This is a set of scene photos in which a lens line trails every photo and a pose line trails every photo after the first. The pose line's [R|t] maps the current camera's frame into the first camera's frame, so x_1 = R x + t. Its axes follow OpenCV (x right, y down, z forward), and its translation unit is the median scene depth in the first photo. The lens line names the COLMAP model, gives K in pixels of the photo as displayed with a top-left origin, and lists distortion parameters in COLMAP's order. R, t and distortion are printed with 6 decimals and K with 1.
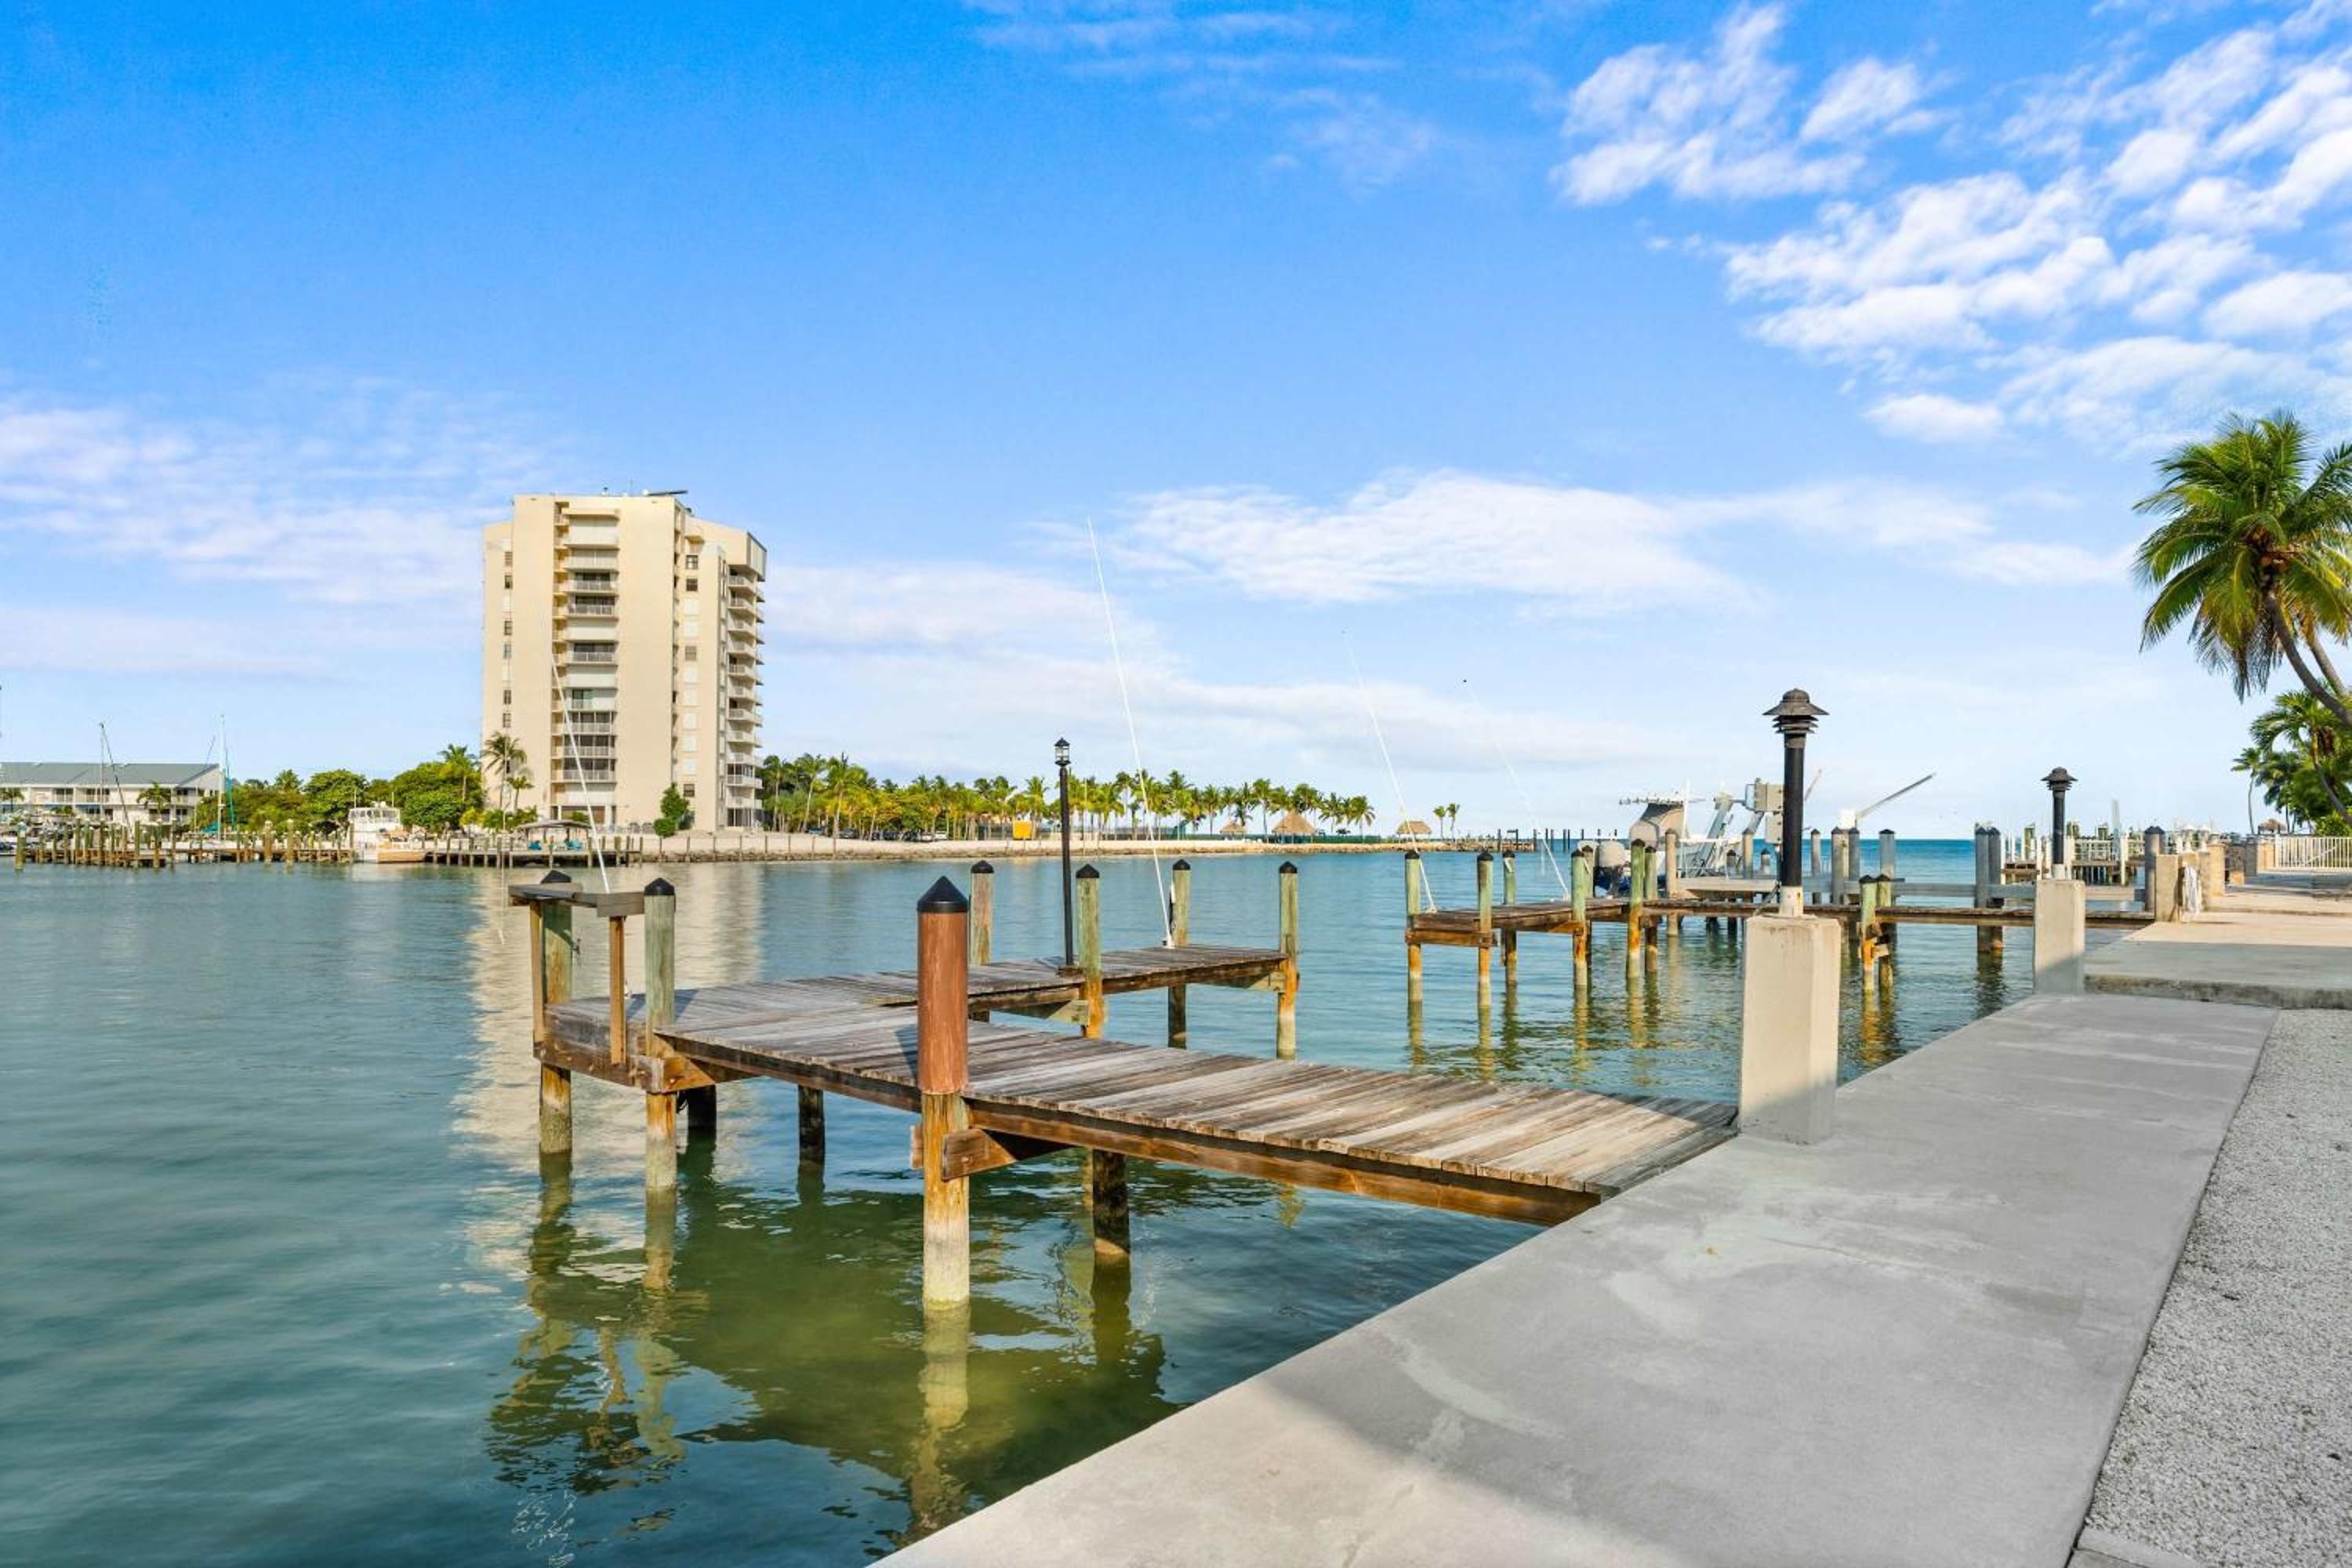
lens RADIAL K [[1334.4, 0, 1176.8], [0, 1334.4, 793.1], [0, 0, 1]] dist [-0.001572, -0.000427]
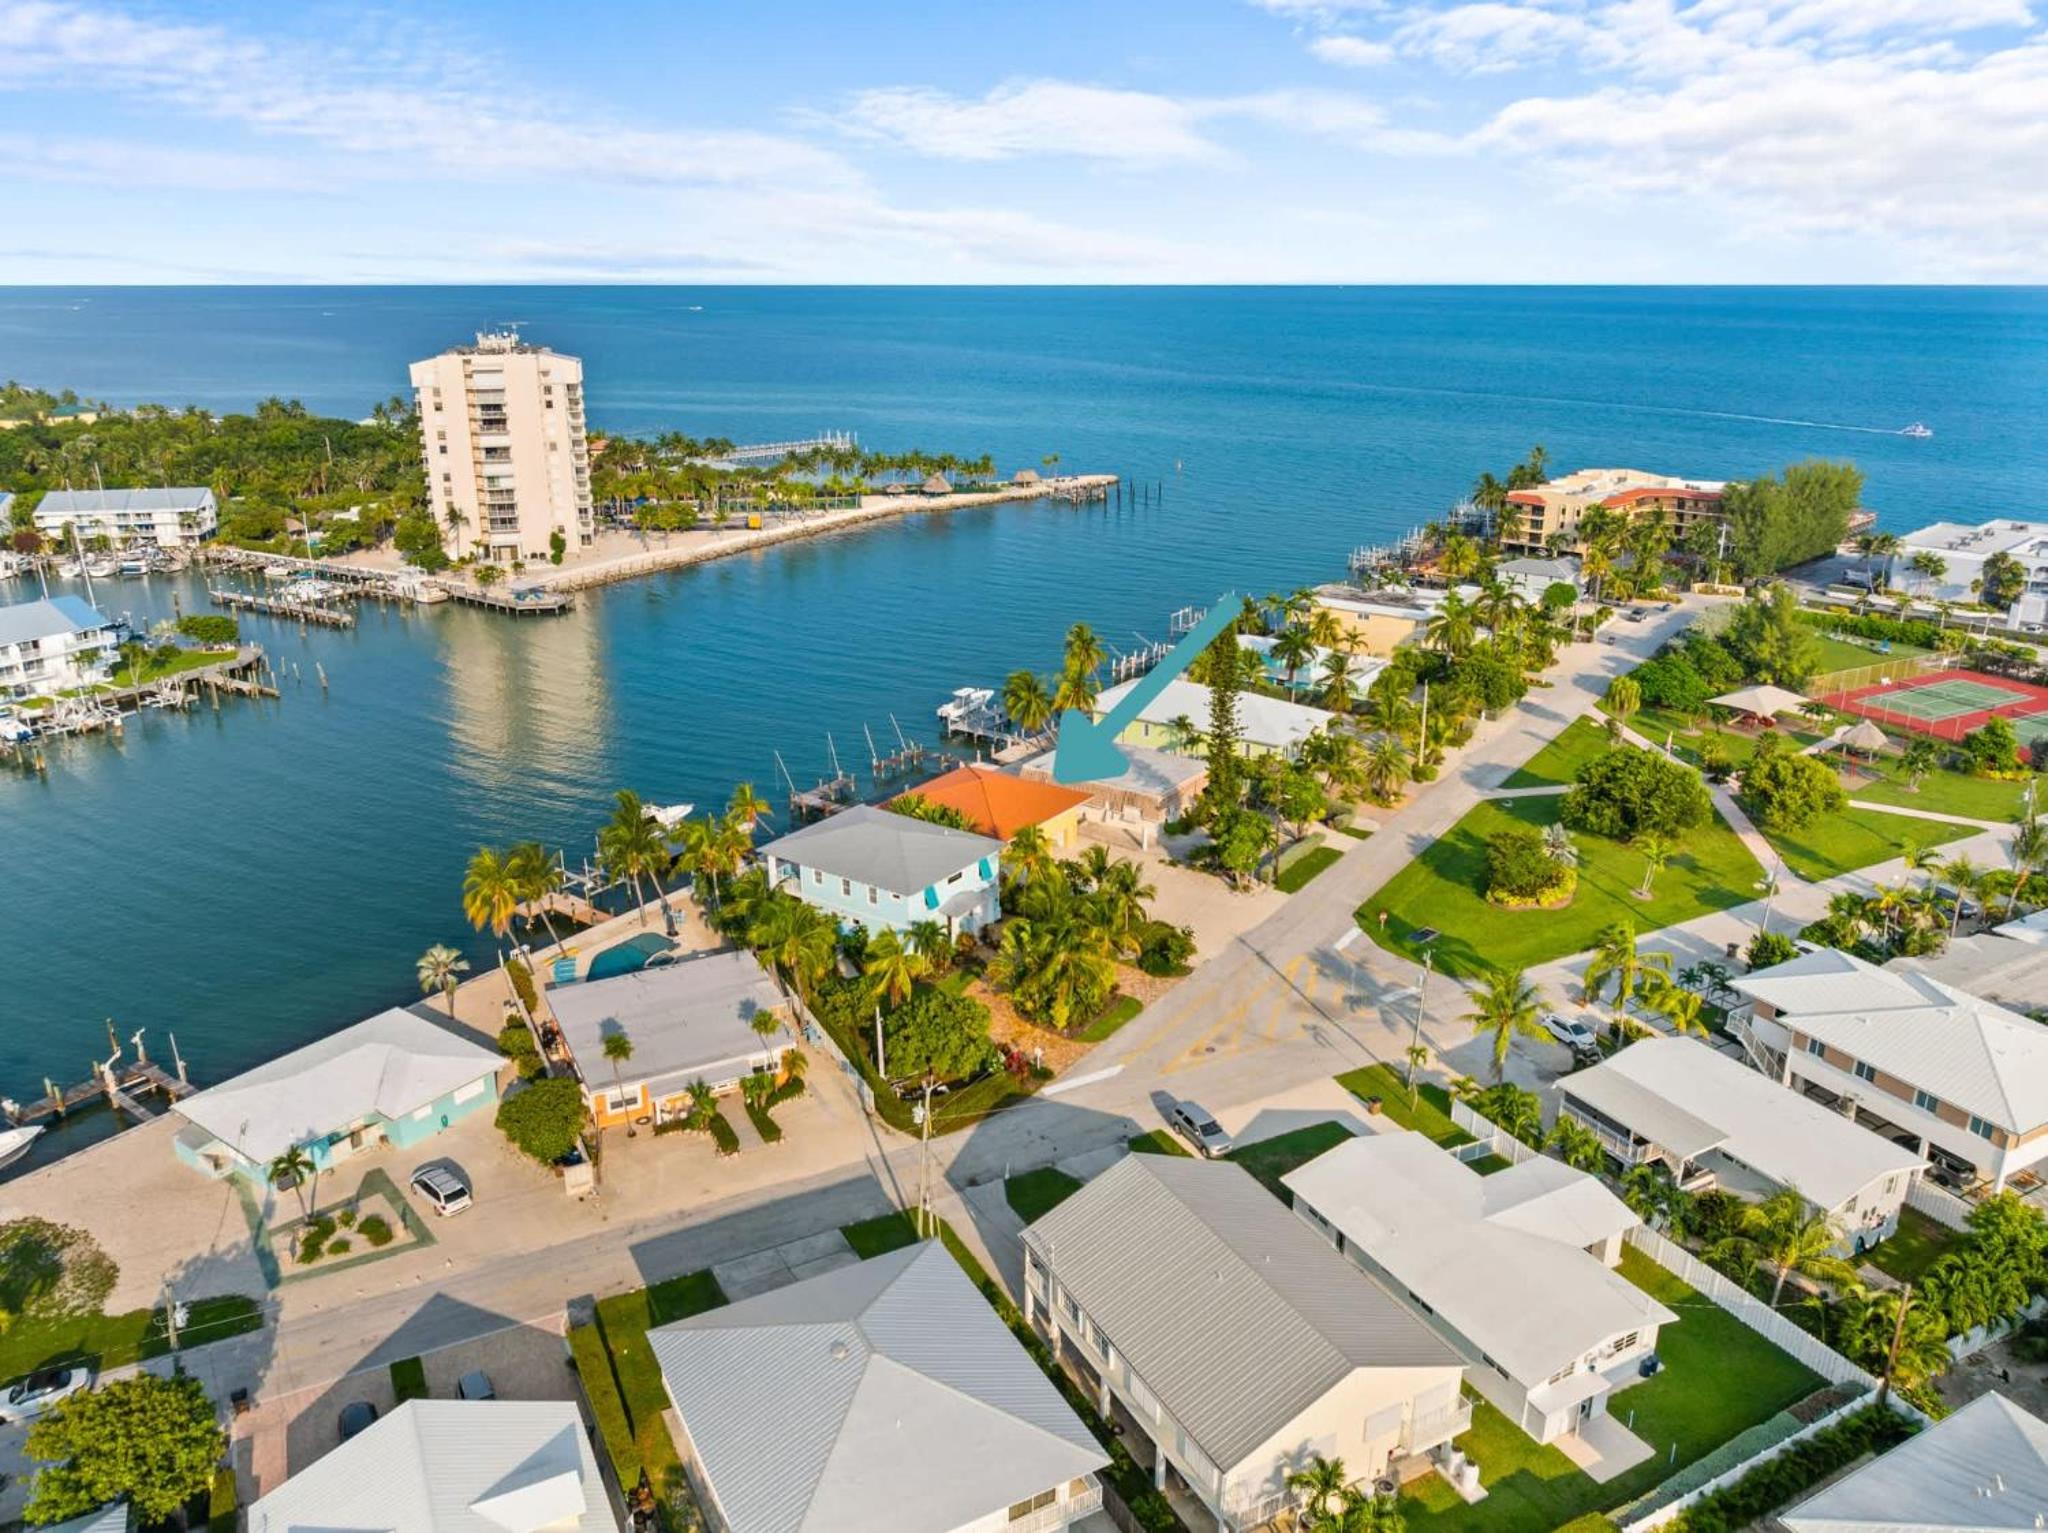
lens RADIAL K [[1479.1, 0, 1033.6], [0, 1479.1, 759.3], [0, 0, 1]] dist [-0.047749, -0.001229]
pose [[0.994400, -0.033745, 0.100145, 0.033171], [-0.002869, 0.938679, 0.344779, -0.372567], [-0.105639, -0.343136, 0.933326, -0.897058]]
